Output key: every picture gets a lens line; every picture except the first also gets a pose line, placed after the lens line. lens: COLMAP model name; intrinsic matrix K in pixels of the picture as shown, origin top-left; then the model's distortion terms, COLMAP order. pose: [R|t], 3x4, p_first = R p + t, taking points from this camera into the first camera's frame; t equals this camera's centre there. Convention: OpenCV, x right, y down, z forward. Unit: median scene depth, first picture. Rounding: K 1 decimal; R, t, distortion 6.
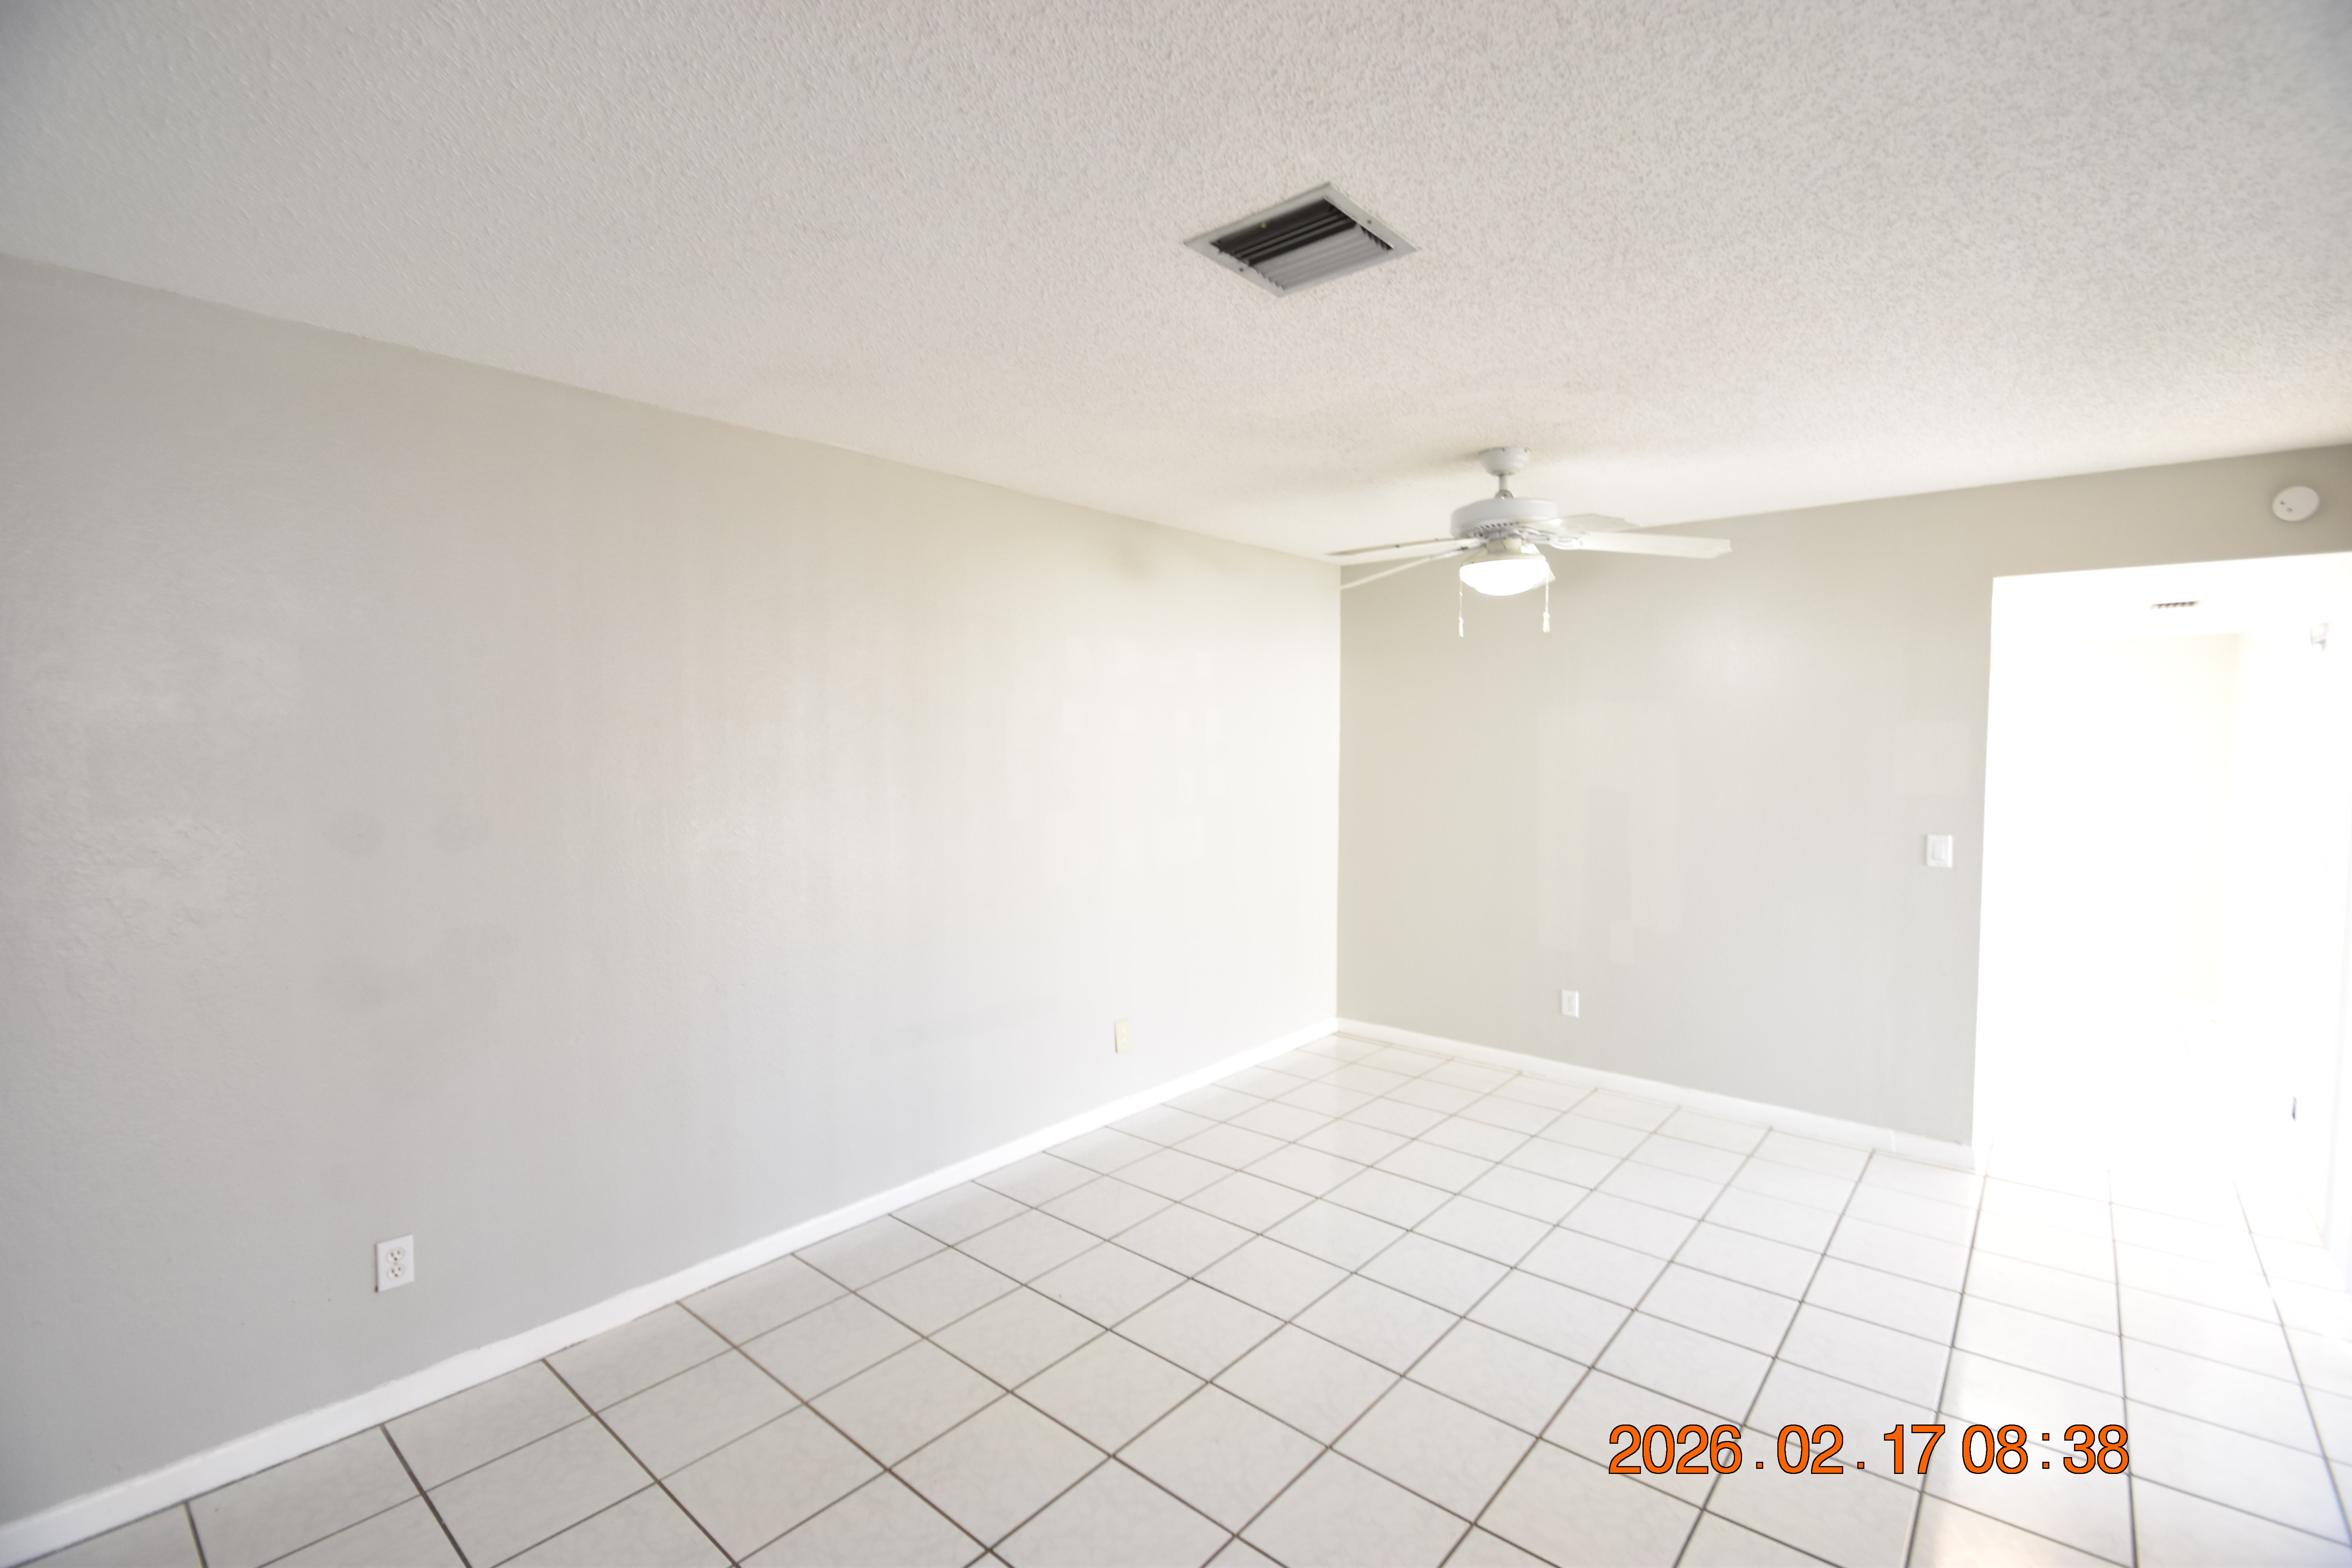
lens RADIAL K [[1038.9, 0, 1175.0], [0, 1038.9, 792.4], [0, 0, 1]] dist [0.001670, -0.001476]
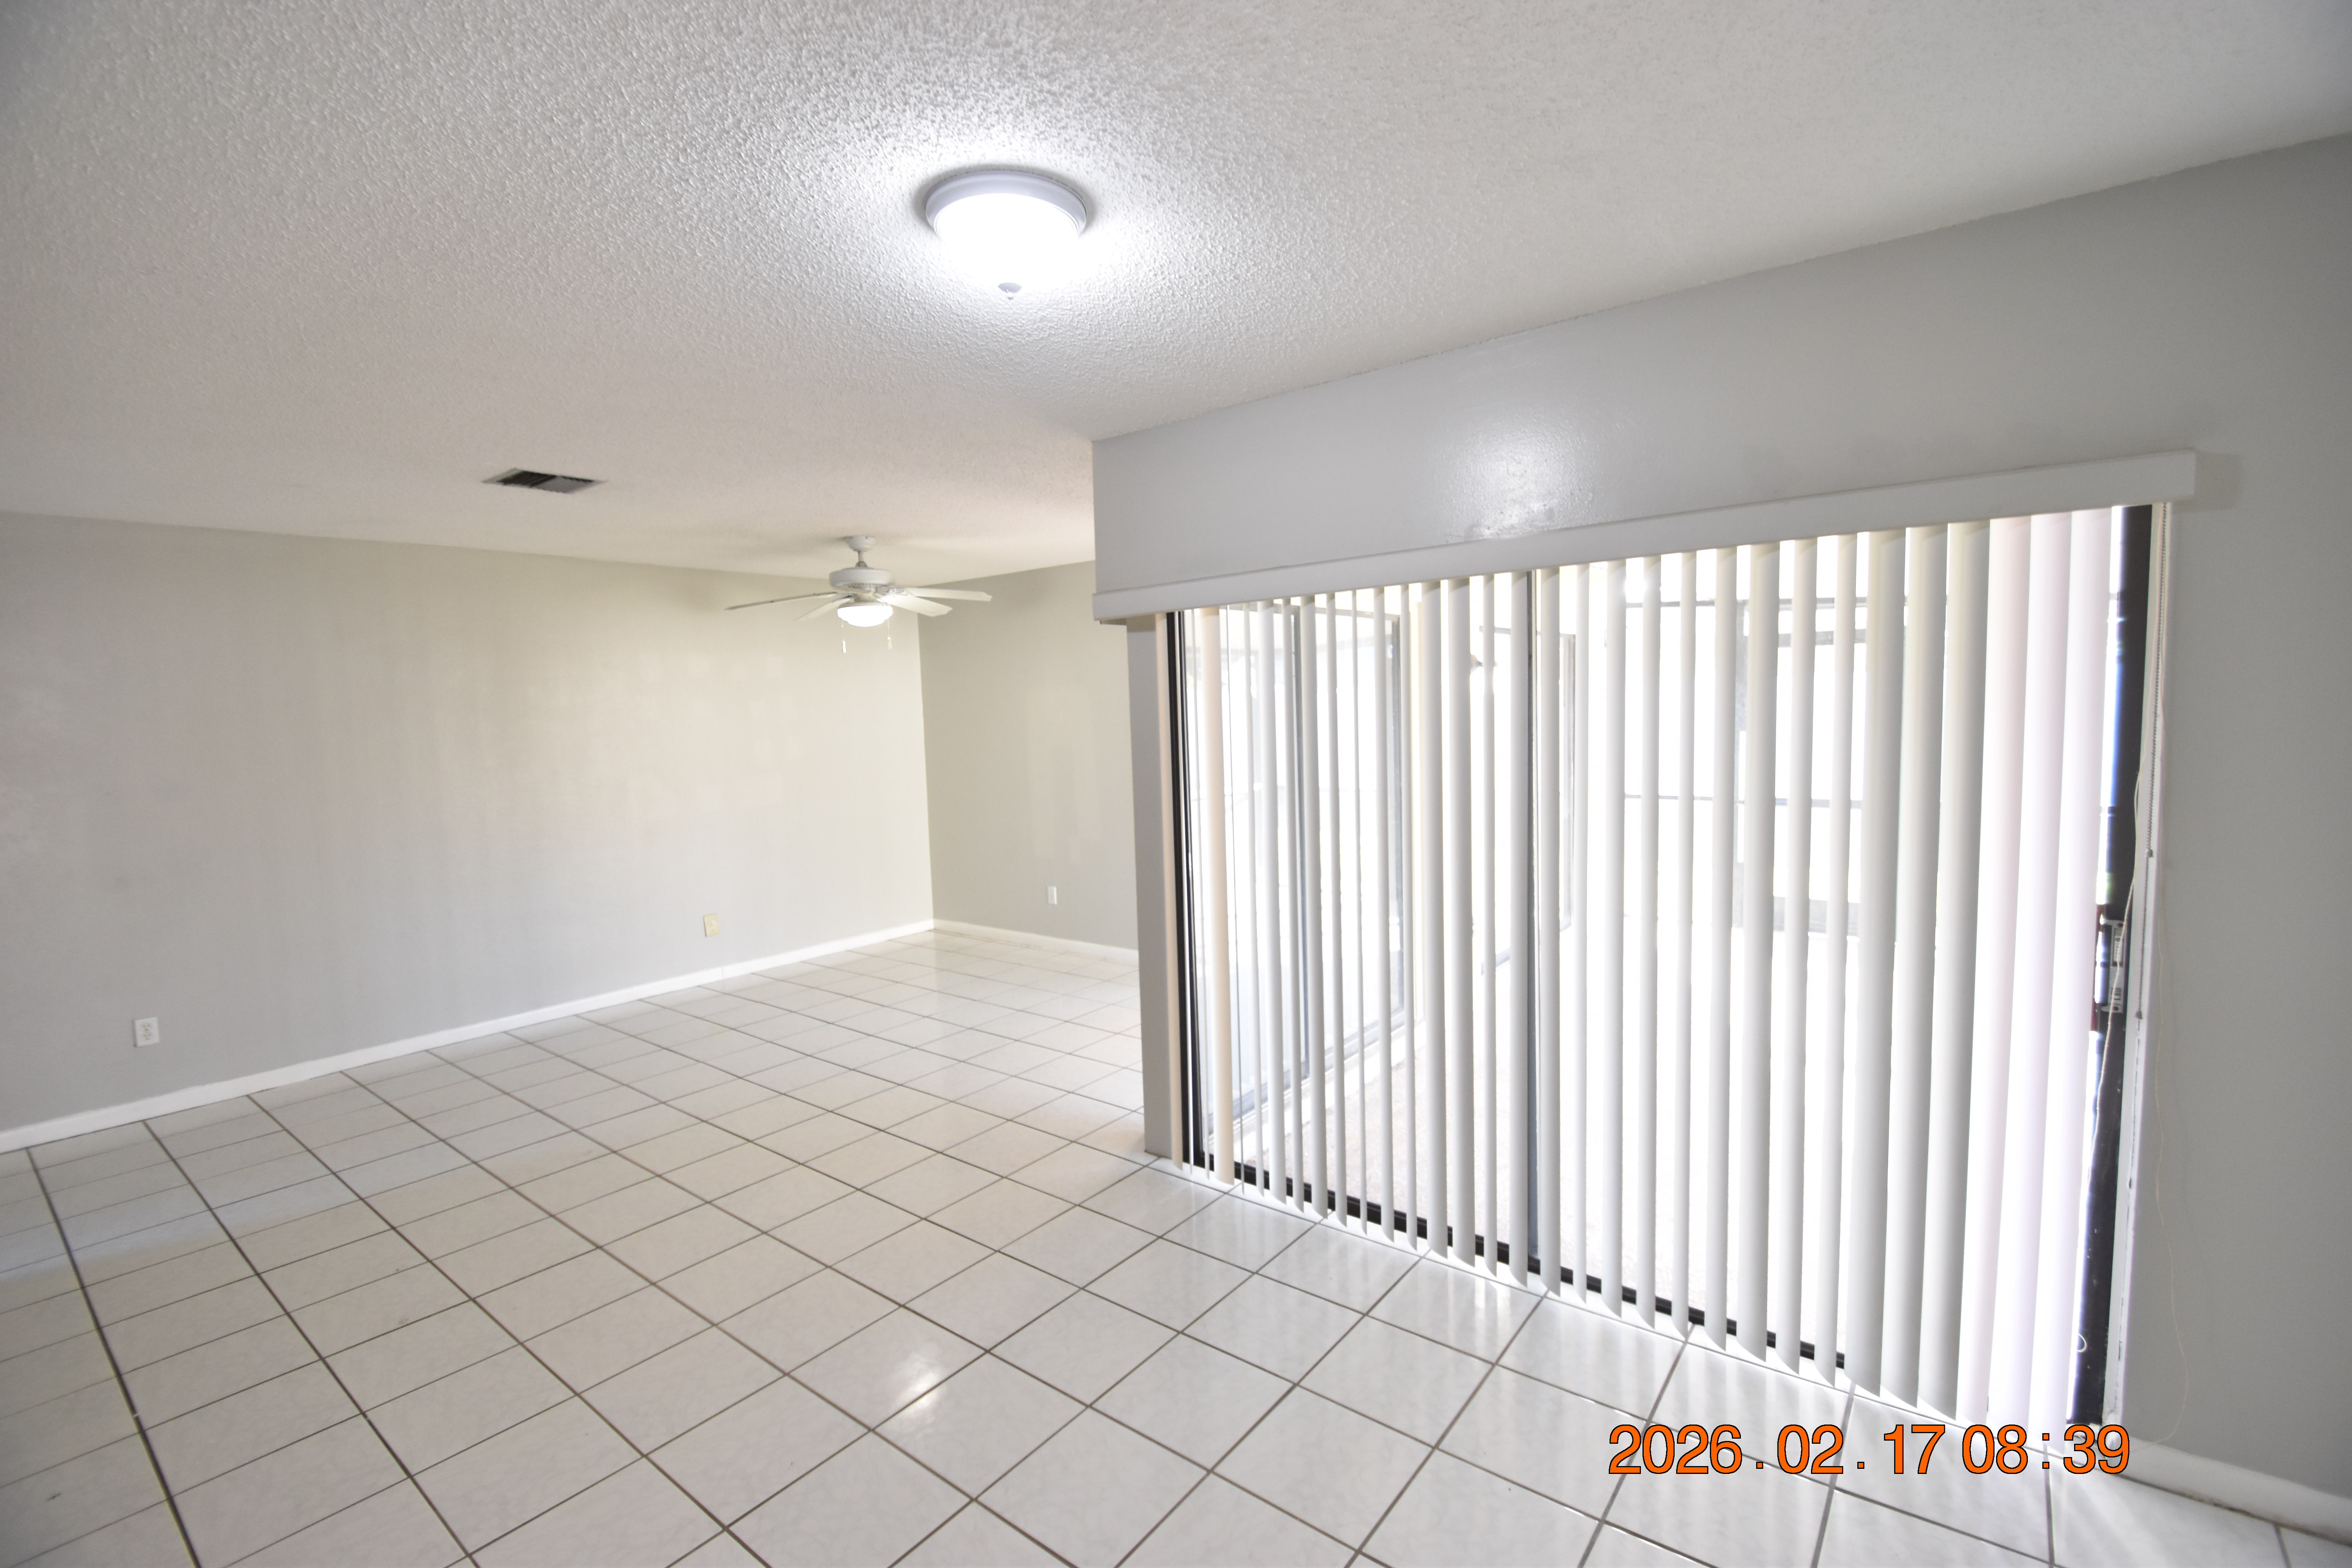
lens RADIAL K [[1038.9, 0, 1178.4], [0, 1038.9, 787.1], [0, 0, 1]] dist [0.001670, -0.001476]
pose [[0.999092, -0.033853, 0.025883, 0.750542], [0.033207, 0.999136, 0.024994, 0.034062], [-0.026707, -0.024112, 0.999352, -0.624395]]
